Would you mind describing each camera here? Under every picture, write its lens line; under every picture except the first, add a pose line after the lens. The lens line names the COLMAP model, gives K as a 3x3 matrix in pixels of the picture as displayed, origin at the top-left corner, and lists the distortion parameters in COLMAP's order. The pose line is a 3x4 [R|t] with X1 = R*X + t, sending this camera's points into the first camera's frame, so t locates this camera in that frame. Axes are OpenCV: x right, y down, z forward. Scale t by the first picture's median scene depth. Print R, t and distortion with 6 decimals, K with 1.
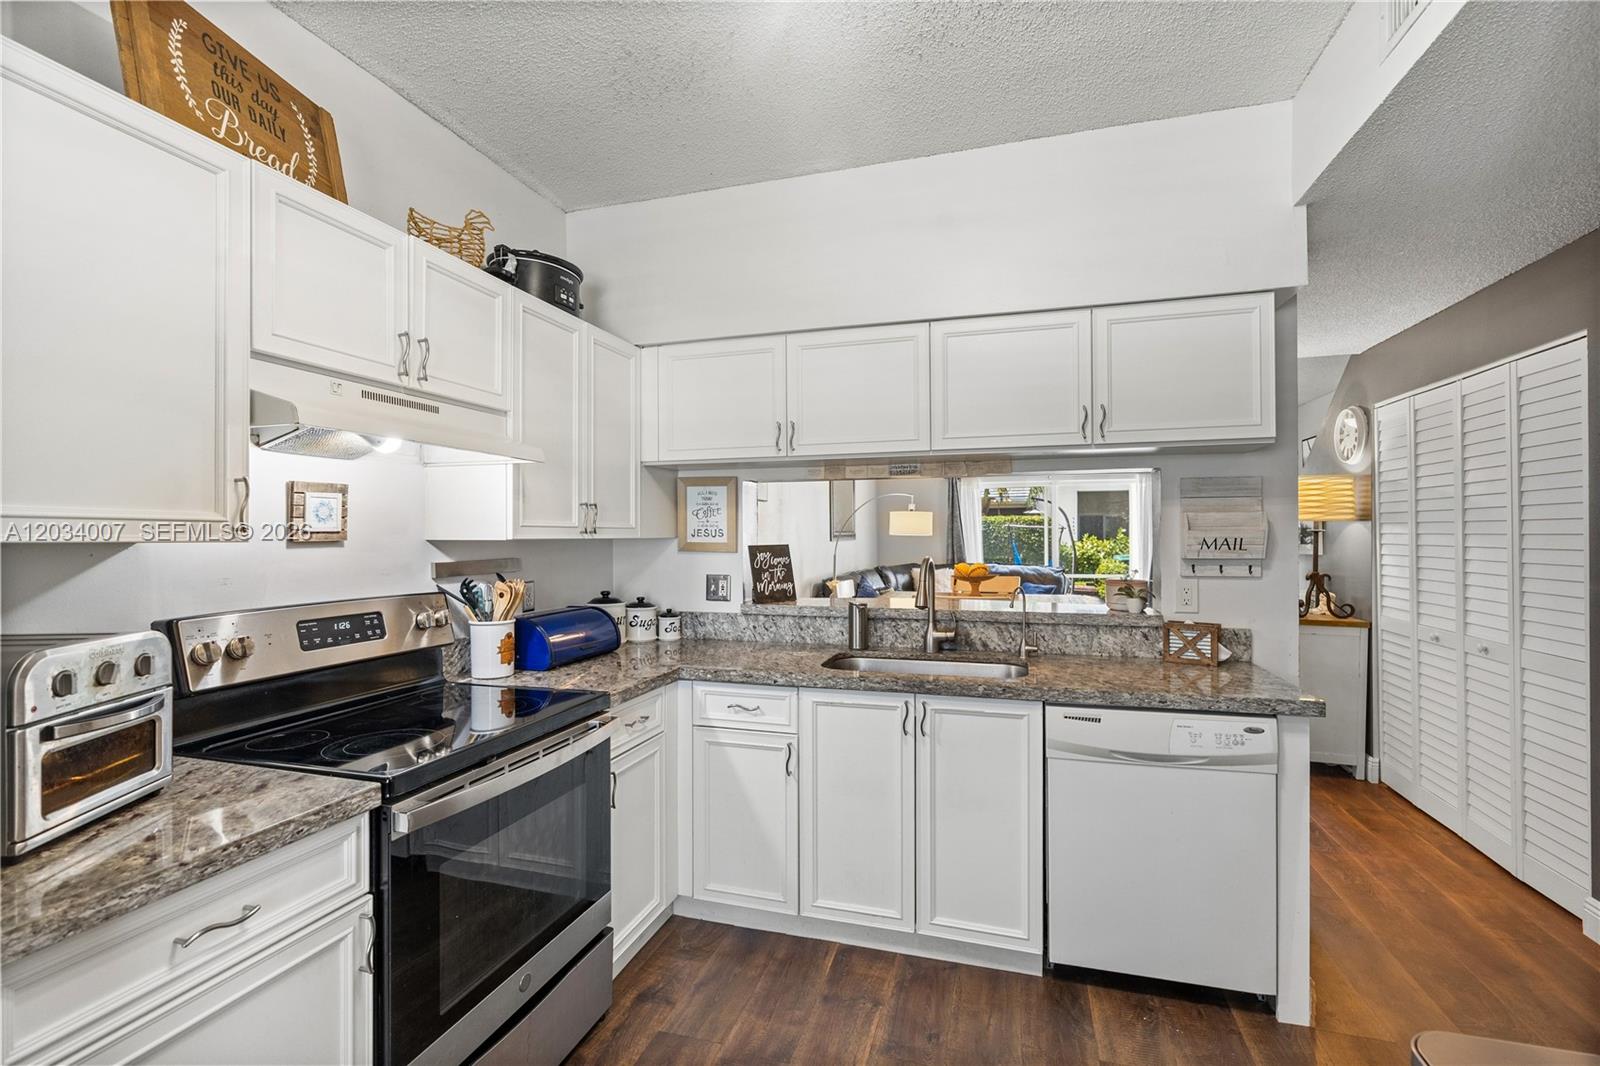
lens RADIAL K [[729.3, 0, 789.8], [0, 729.3, 537.4], [0, 0, 1]] dist [0.000712, 0.002400]
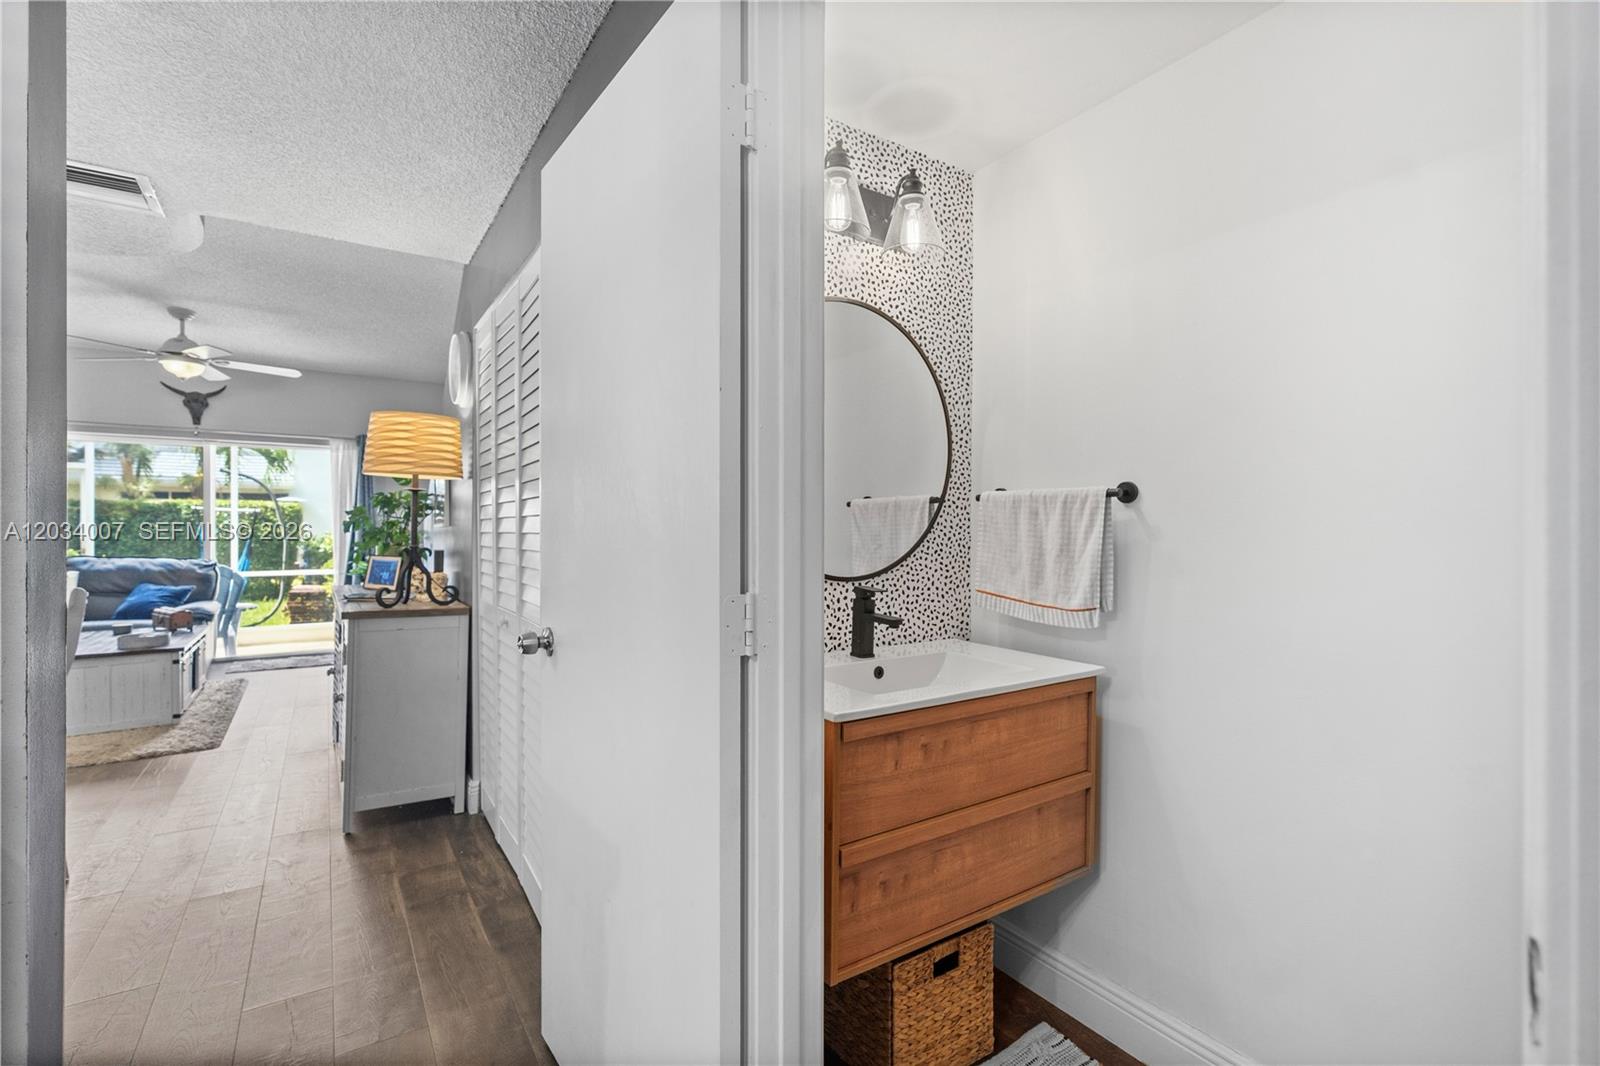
lens RADIAL K [[729.3, 0, 802.2], [0, 729.3, 532.6], [0, 0, 1]] dist [0.000712, 0.002400]
pose [[0.637638, 0.008545, 0.770288, 0.658611], [-0.002267, 0.999955, -0.009217, 0.067250], [-0.770332, 0.004131, 0.637629, 0.364325]]
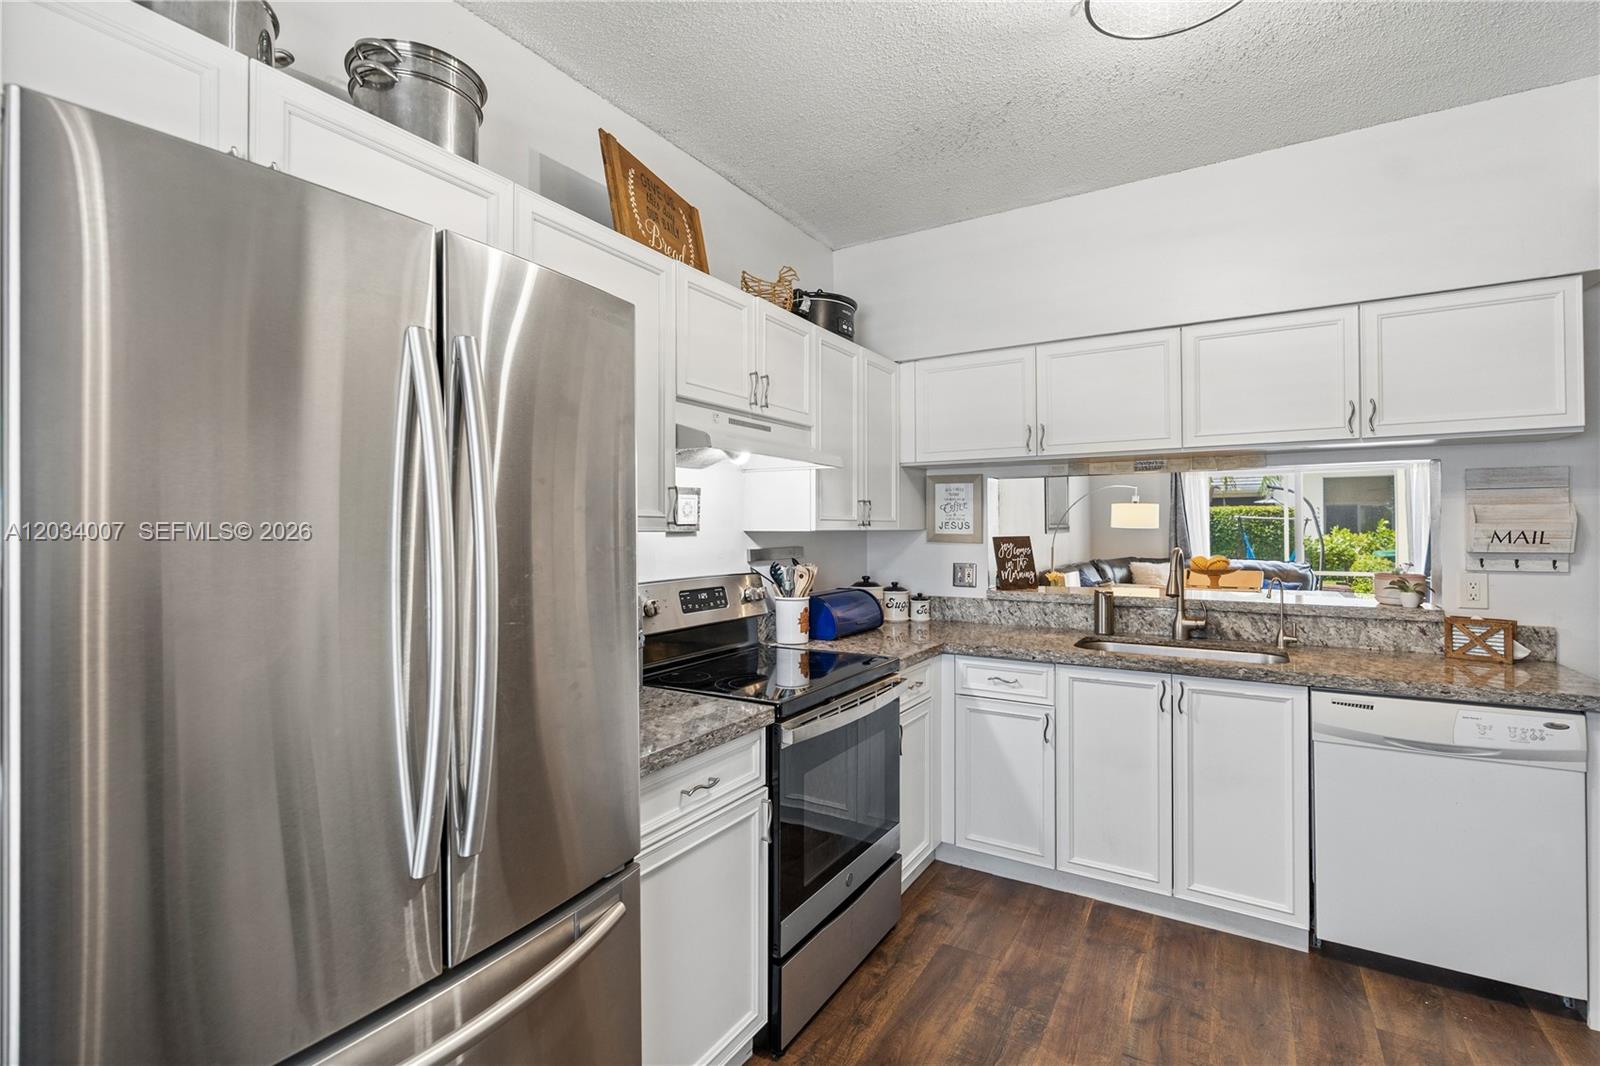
lens RADIAL K [[729.3, 0, 796.5], [0, 729.3, 524.0], [0, 0, 1]] dist [0.000712, 0.002400]
pose [[0.969342, 0.000172, -0.245714, -0.102543], [-0.002052, 0.999971, -0.007394, 0.000640], [0.245705, 0.007672, 0.969314, -0.188112]]
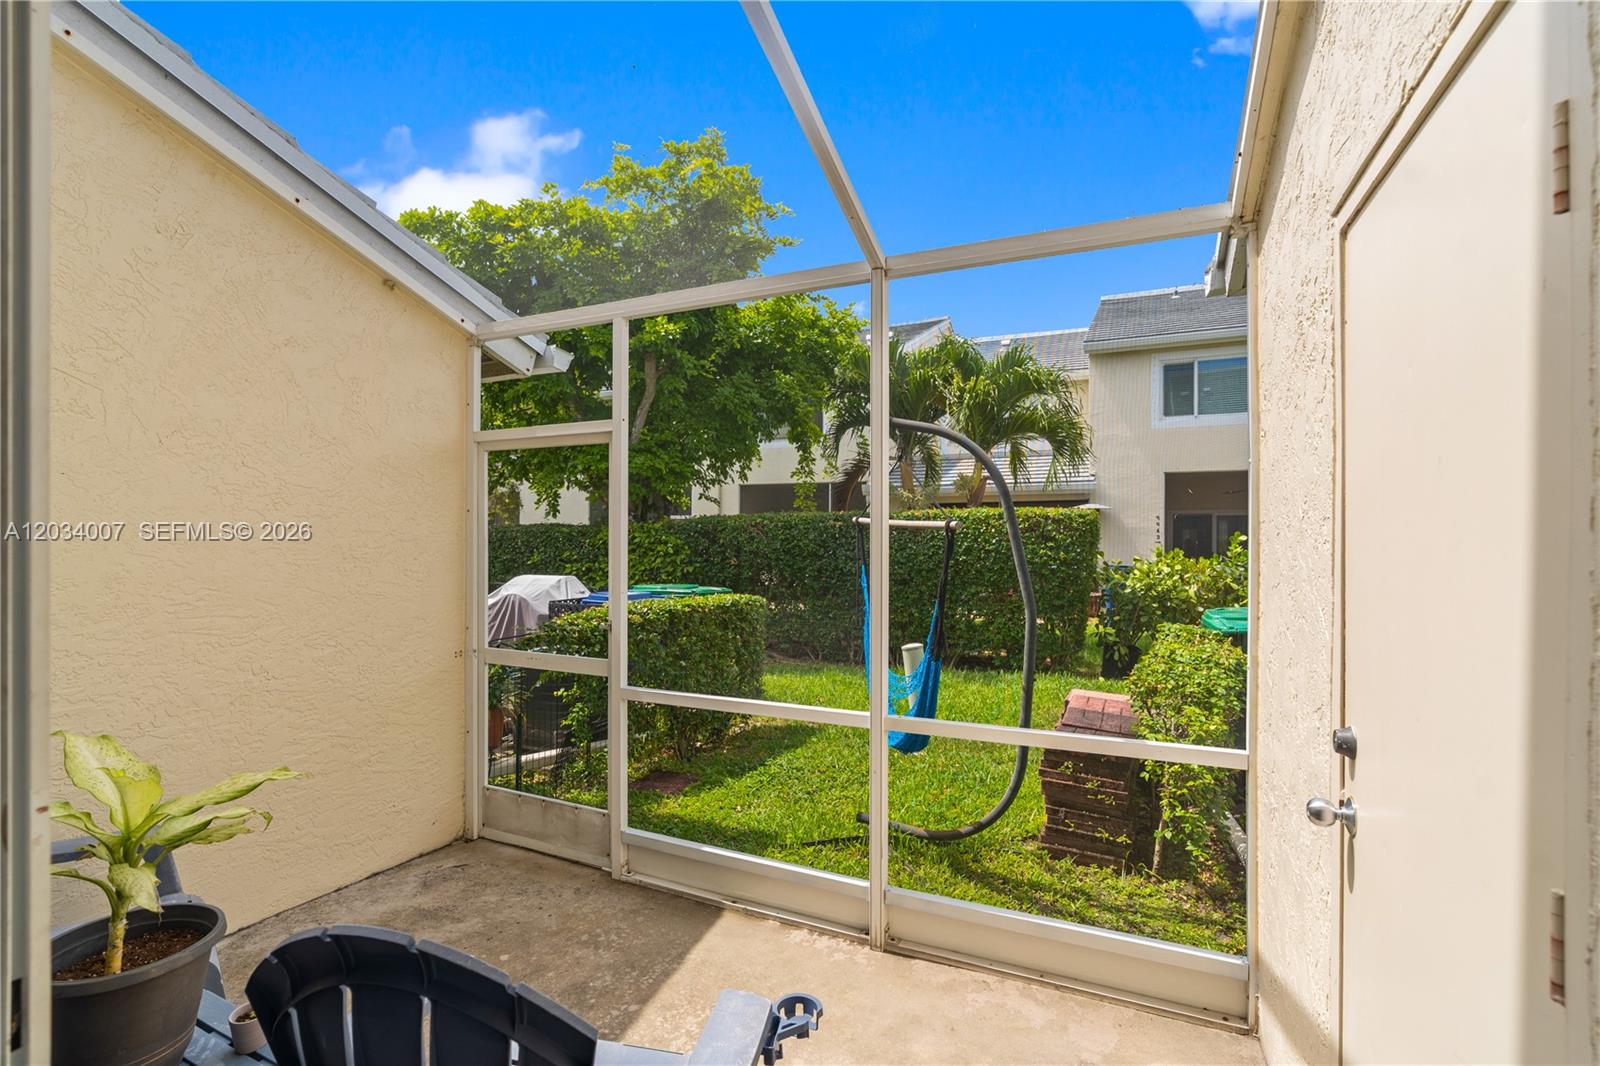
lens RADIAL K [[729.3, 0, 804.7], [0, 729.3, 537.4], [0, 0, 1]] dist [0.000712, 0.002400]
pose [[0.992338, 0.009976, -0.123153, 1.577185], [-0.010822, 0.999922, -0.006204, -0.032057], [0.123081, 0.007489, 0.992368, 3.335201]]
